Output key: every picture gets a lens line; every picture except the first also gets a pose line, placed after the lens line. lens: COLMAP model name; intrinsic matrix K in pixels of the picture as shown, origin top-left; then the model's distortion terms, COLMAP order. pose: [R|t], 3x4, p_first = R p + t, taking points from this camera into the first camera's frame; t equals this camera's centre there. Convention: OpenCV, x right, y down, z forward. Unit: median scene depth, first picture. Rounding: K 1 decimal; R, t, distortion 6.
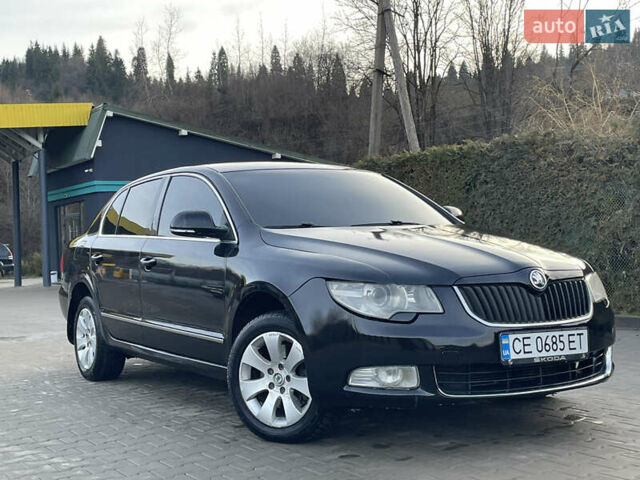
lens RADIAL K [[922.9, 0, 313.6], [0, 922.9, 223.6], [0, 0, 1]] dist [0.085141, 0.000000]
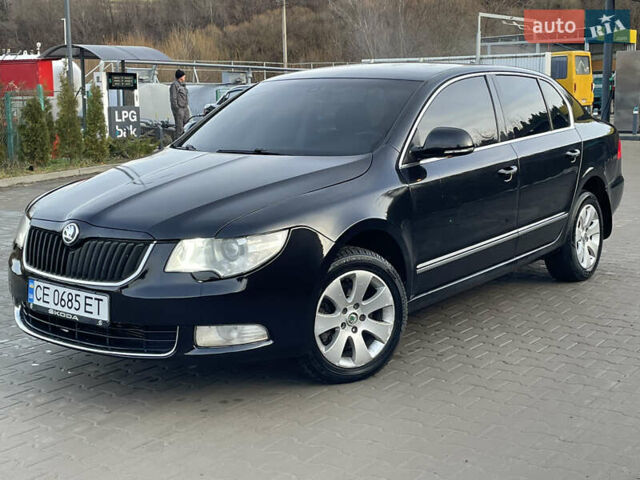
lens RADIAL K [[922.9, 0, 333.5], [0, 922.9, 228.3], [0, 0, 1]] dist [0.085141, 0.000000]
pose [[0.378157, 0.173389, -0.909359, 1.146794], [0.013861, 0.981133, 0.192838, -0.119627], [0.925638, -0.085527, 0.368619, 0.841906]]
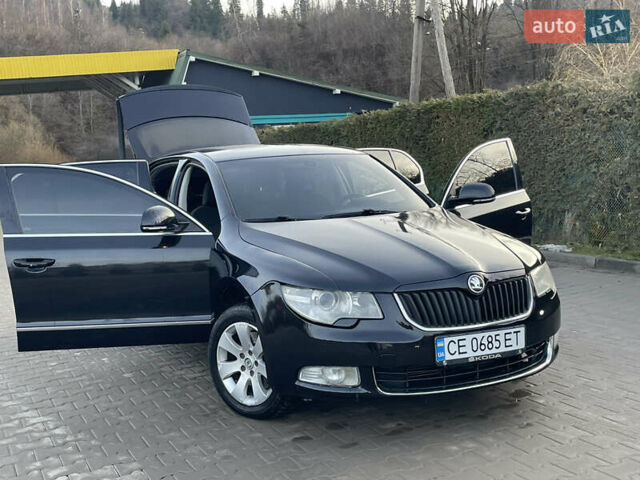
lens RADIAL K [[773.0, 0, 311.6], [0, 773.0, 242.5], [0, 0, 1]] dist [0.068764, 0.000000]
pose [[0.995554, -0.002169, -0.094172, 0.128134], [0.014771, 0.990960, 0.133339, -0.102974], [0.093032, -0.134137, 0.986586, 0.096379]]
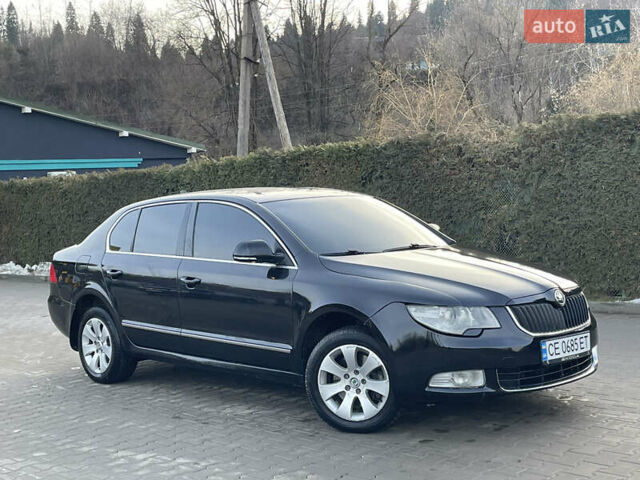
lens RADIAL K [[922.9, 0, 331.1], [0, 922.9, 234.3], [0, 0, 1]] dist [0.085141, 0.000000]
pose [[0.973604, -0.022481, 0.227133, -0.345598], [0.011064, 0.998616, 0.051415, -0.093483], [-0.227974, -0.047545, 0.972506, -0.184538]]
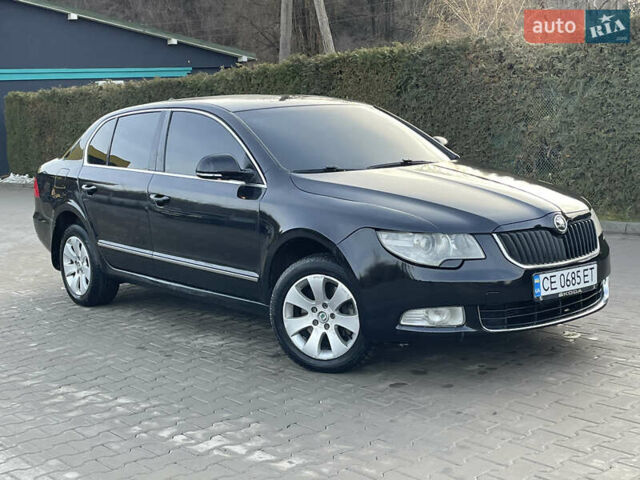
lens RADIAL K [[922.9, 0, 335.7], [0, 922.9, 237.4], [0, 0, 1]] dist [0.085141, 0.000000]
pose [[0.987423, -0.032369, 0.154752, -0.189090], [0.009205, 0.988927, 0.148115, -0.086079], [-0.157832, -0.144828, 0.976787, -0.053440]]
